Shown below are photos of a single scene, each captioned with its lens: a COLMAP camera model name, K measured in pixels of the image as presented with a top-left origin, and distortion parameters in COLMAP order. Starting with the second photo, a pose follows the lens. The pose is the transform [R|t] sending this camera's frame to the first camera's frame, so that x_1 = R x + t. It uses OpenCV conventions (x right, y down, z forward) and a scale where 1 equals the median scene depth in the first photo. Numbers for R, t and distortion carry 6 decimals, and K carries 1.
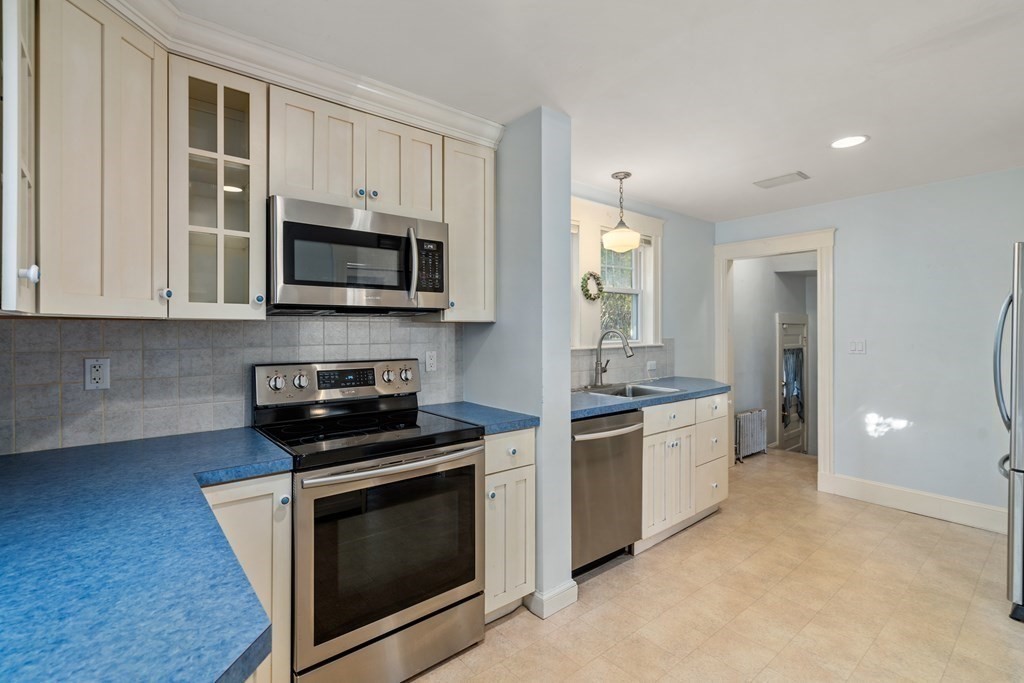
lens RADIAL K [[472.0, 0, 512.7], [0, 472.0, 328.3], [0, 0, 1]] dist [-0.007731, 0.002334]
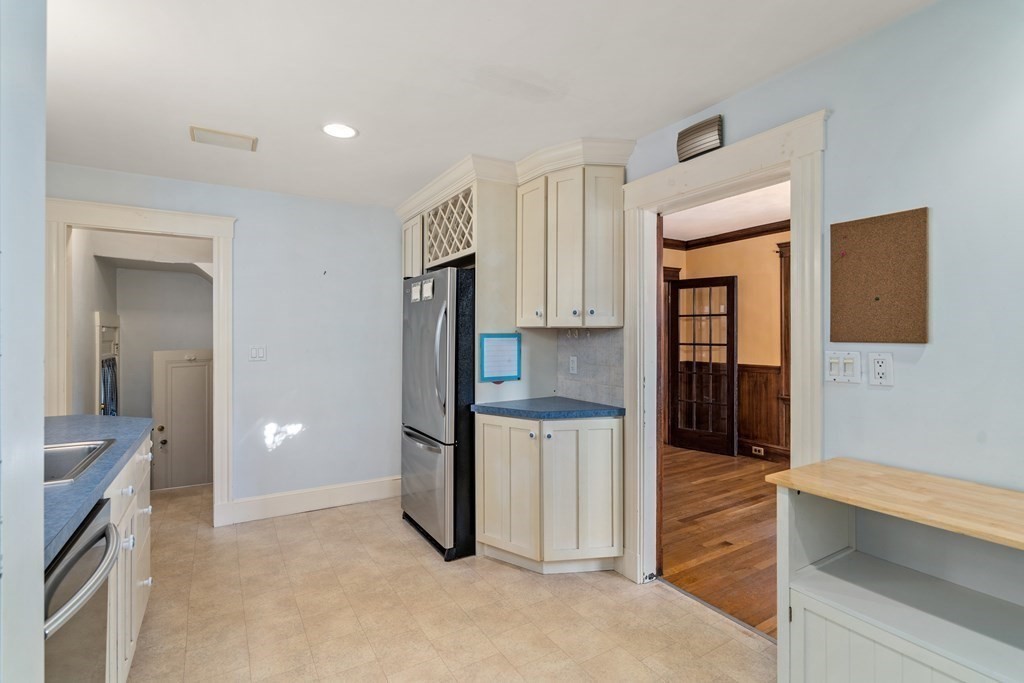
lens RADIAL K [[472.0, 0, 510.9], [0, 472.0, 339.4], [0, 0, 1]] dist [-0.007731, 0.002334]
pose [[0.145735, -0.005975, 0.989306, -0.115323], [-0.006494, 0.999954, 0.006996, 0.001537], [-0.989302, -0.007444, 0.145690, 0.419541]]
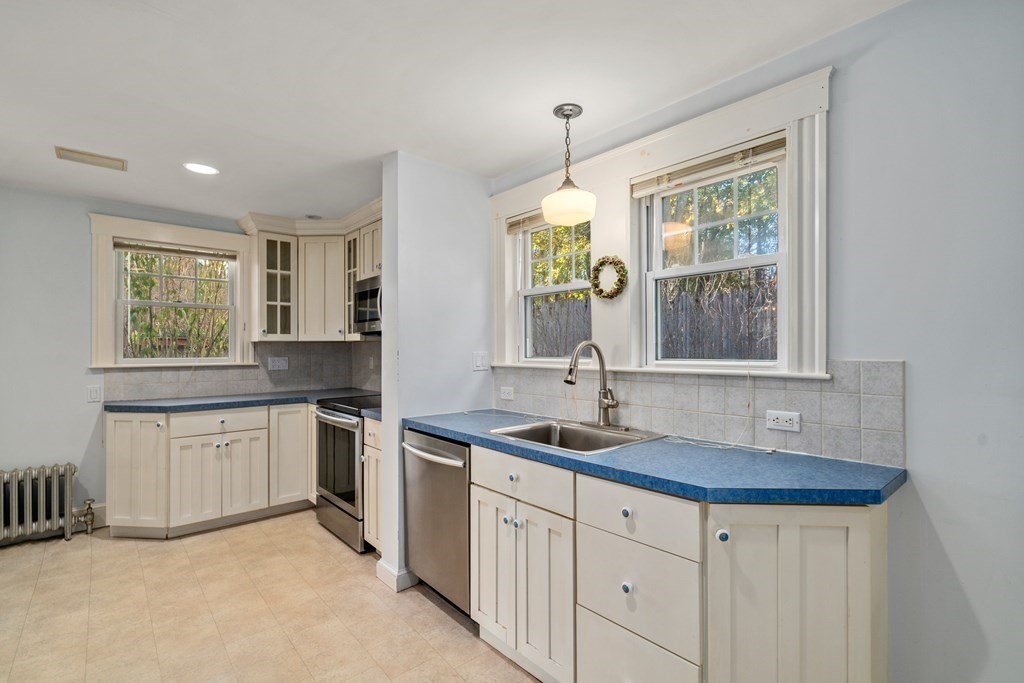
lens RADIAL K [[472.0, 0, 512.9], [0, 472.0, 346.3], [0, 0, 1]] dist [-0.007731, 0.002334]
pose [[0.033547, -0.006186, -0.999418, 0.851437], [0.007069, 0.999957, -0.005952, 0.011823], [0.999412, -0.006865, 0.033589, 0.854070]]
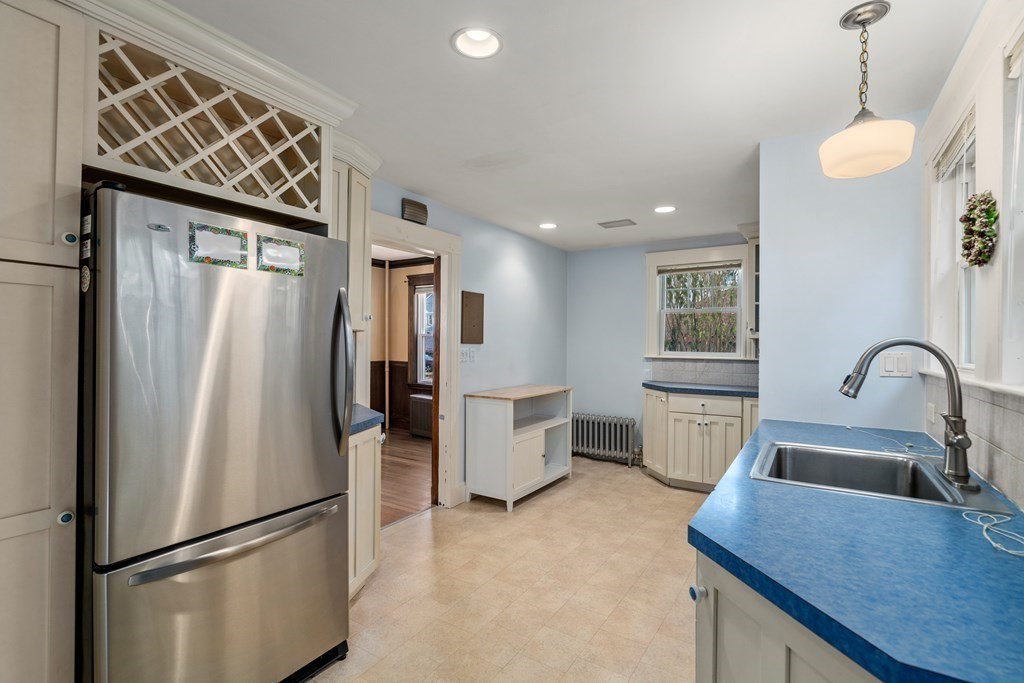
lens RADIAL K [[472.0, 0, 512.4], [0, 472.0, 340.5], [0, 0, 1]] dist [-0.007731, 0.002334]
pose [[-0.954028, -0.009277, -0.299573, 0.673962], [-0.006329, 0.999922, -0.010810, 0.010852], [0.299649, -0.008417, -0.954012, 1.280310]]
